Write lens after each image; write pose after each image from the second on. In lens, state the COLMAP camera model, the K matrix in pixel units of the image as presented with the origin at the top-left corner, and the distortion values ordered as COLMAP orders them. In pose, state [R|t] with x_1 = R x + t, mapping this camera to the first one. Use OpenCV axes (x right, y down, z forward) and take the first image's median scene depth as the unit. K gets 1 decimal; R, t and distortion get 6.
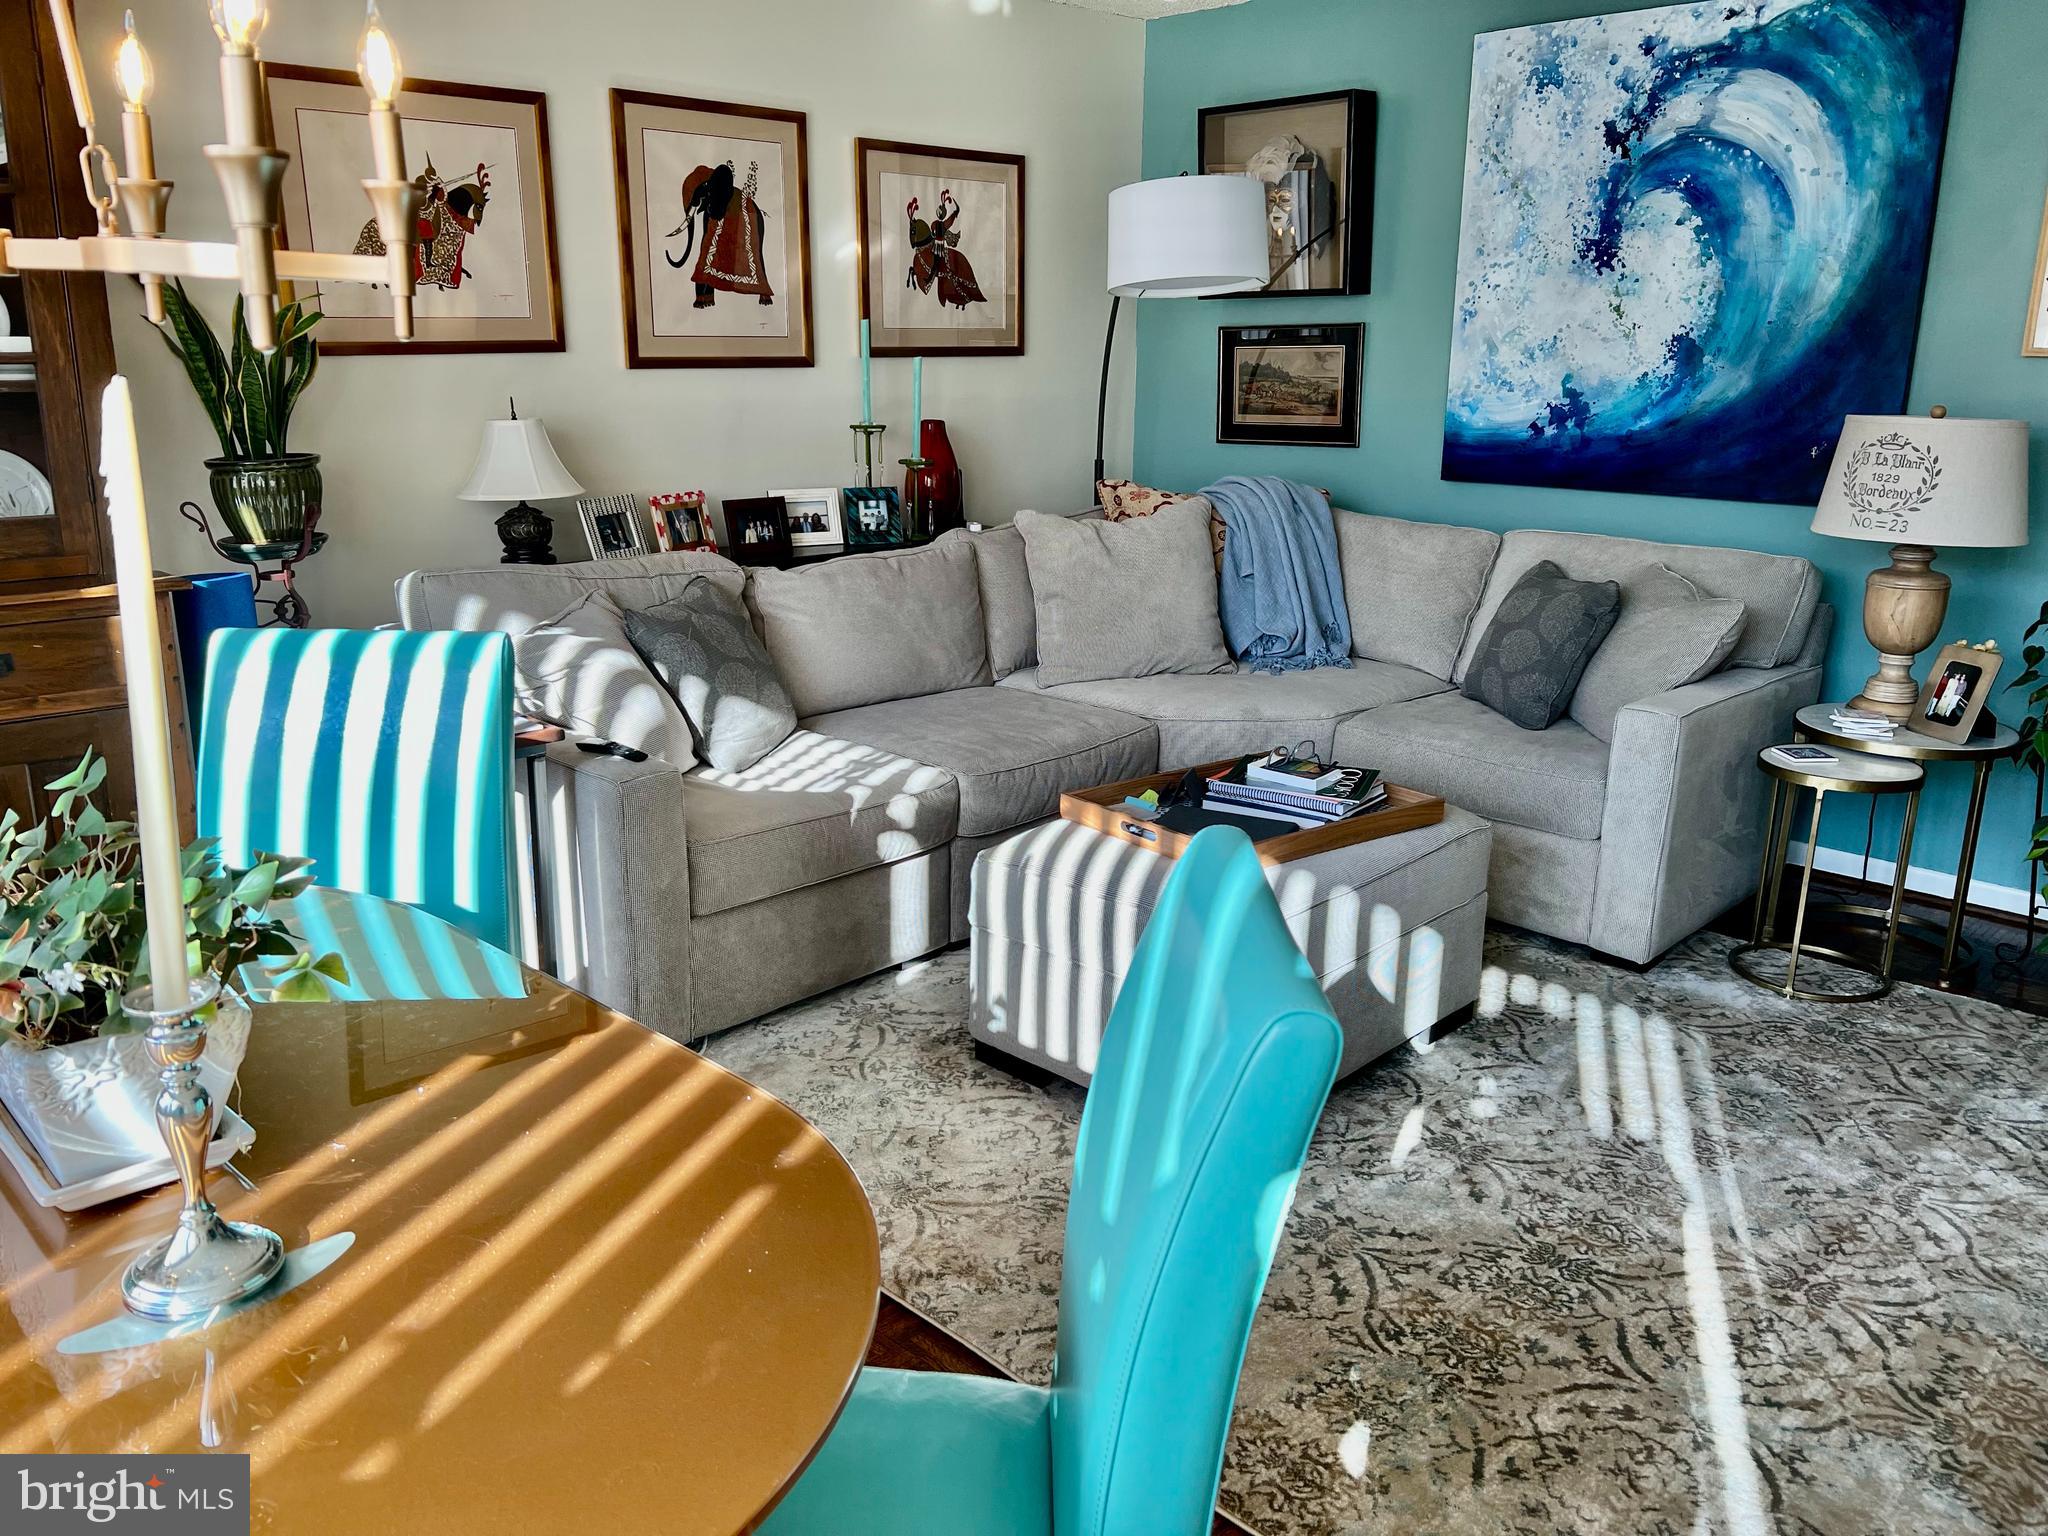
lens RADIAL K [[1567.2, 0, 1015.7], [0, 1567.2, 736.5], [0, 0, 1]] dist [0.114527, -0.152699]
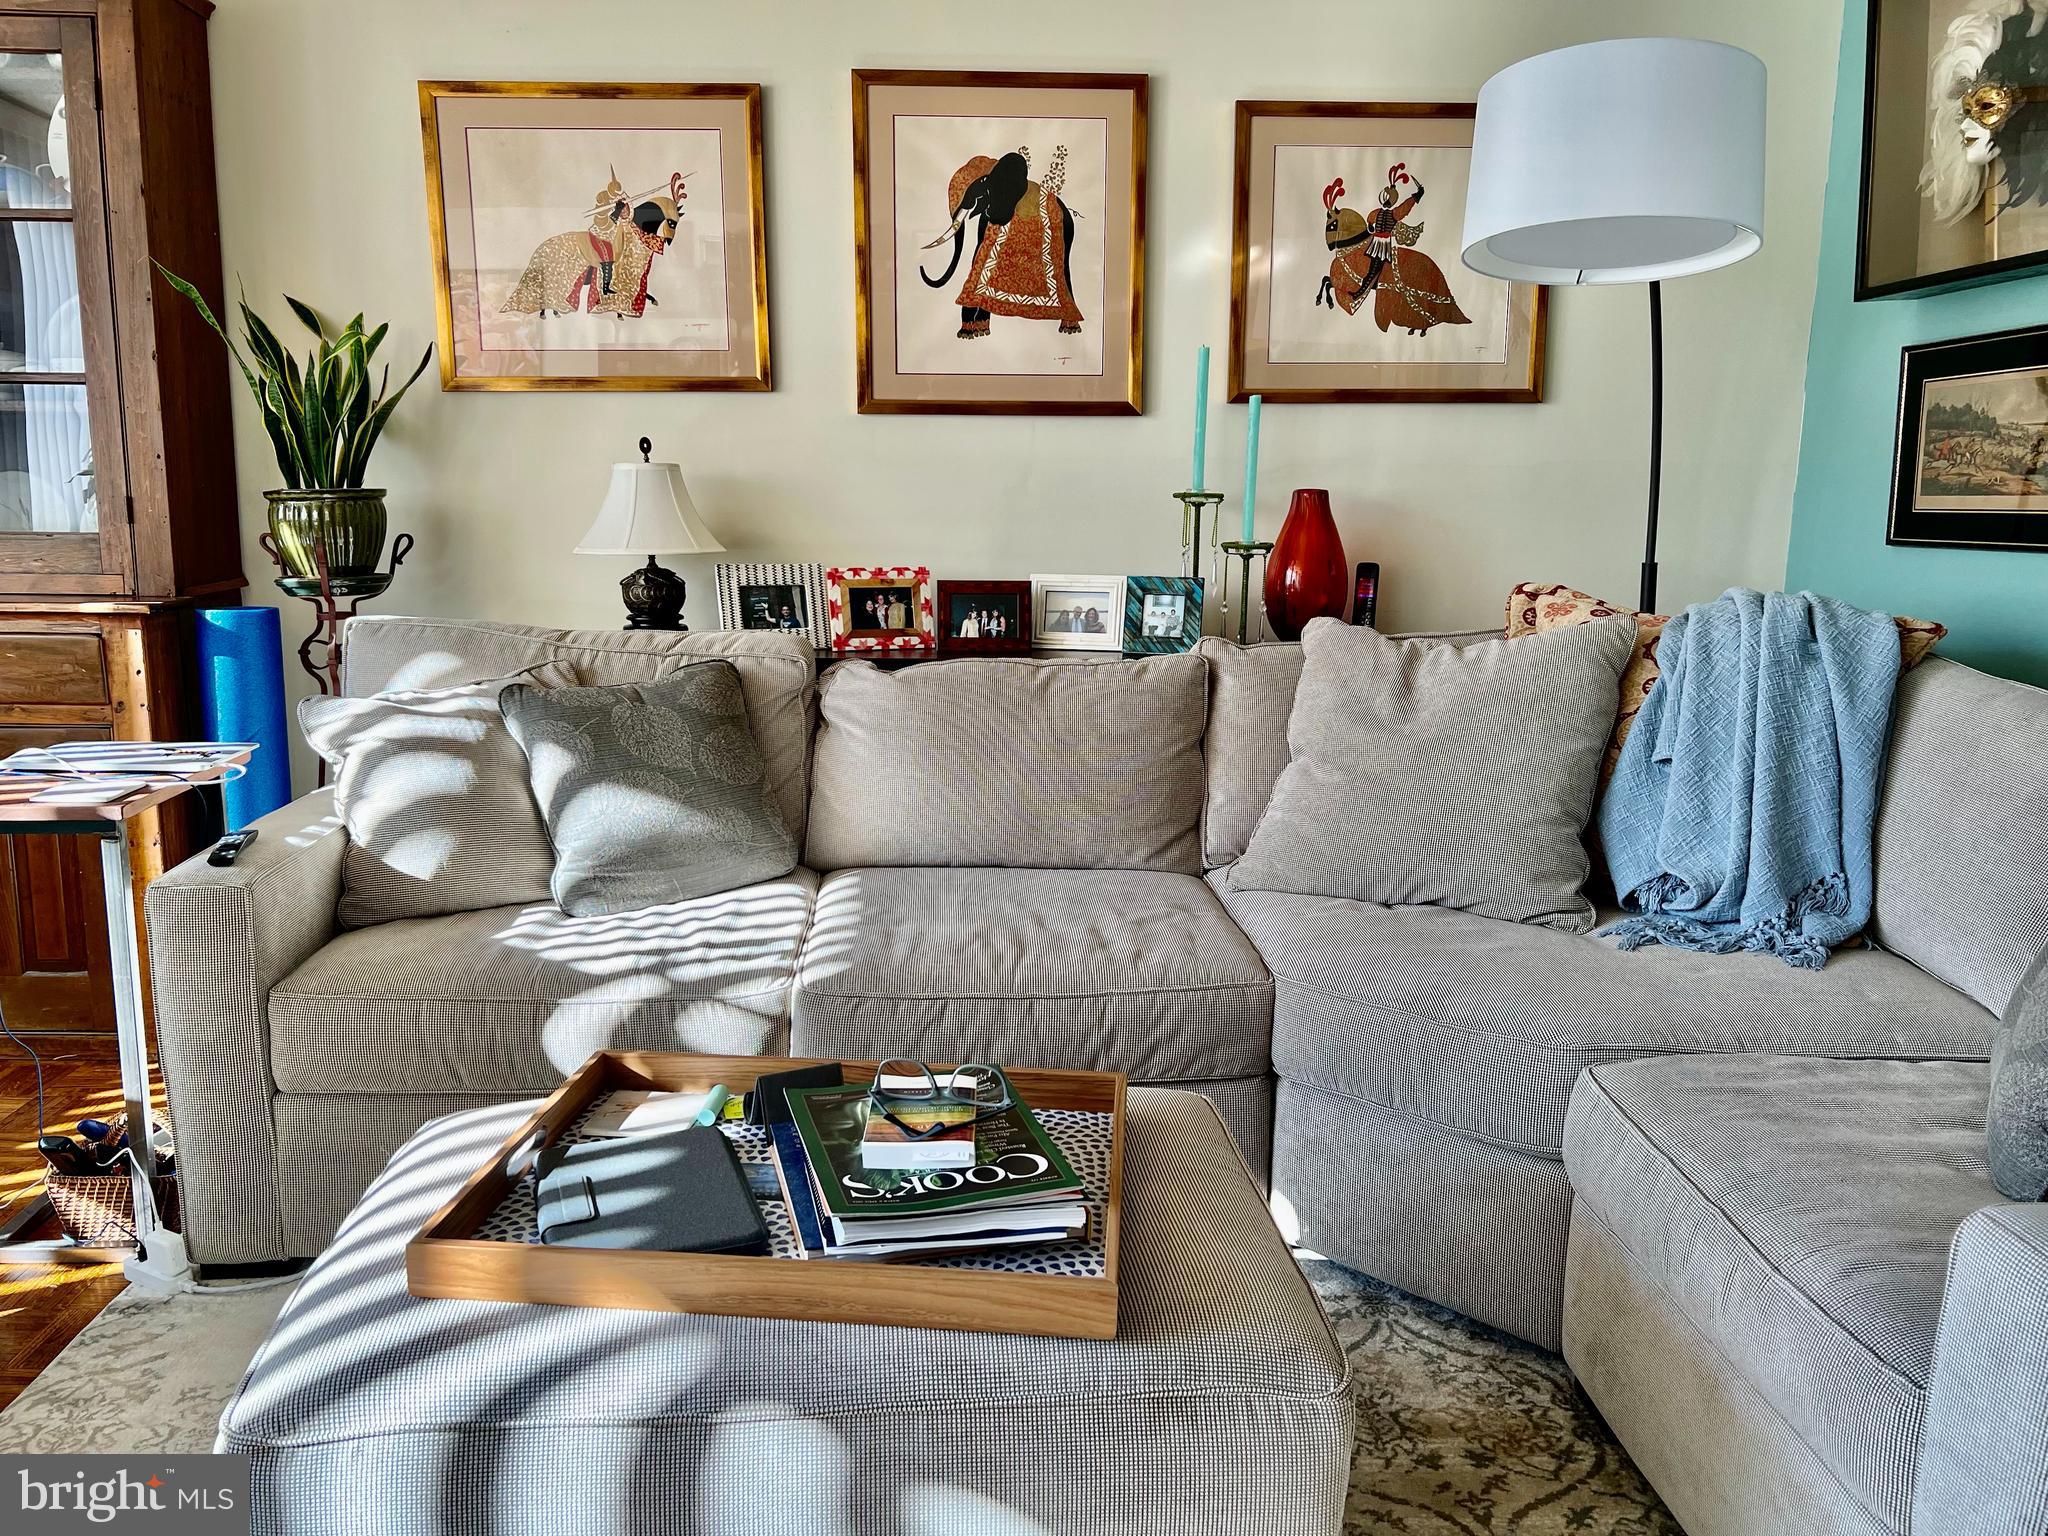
lens RADIAL K [[1567.2, 0, 1015.7], [0, 1567.2, 736.5], [0, 0, 1]] dist [0.114527, -0.152699]
pose [[0.743136, 0.110817, -0.659900, 0.345891], [-0.170040, 0.985092, -0.026061, -0.058945], [0.647174, 0.131577, 0.750902, 0.445233]]
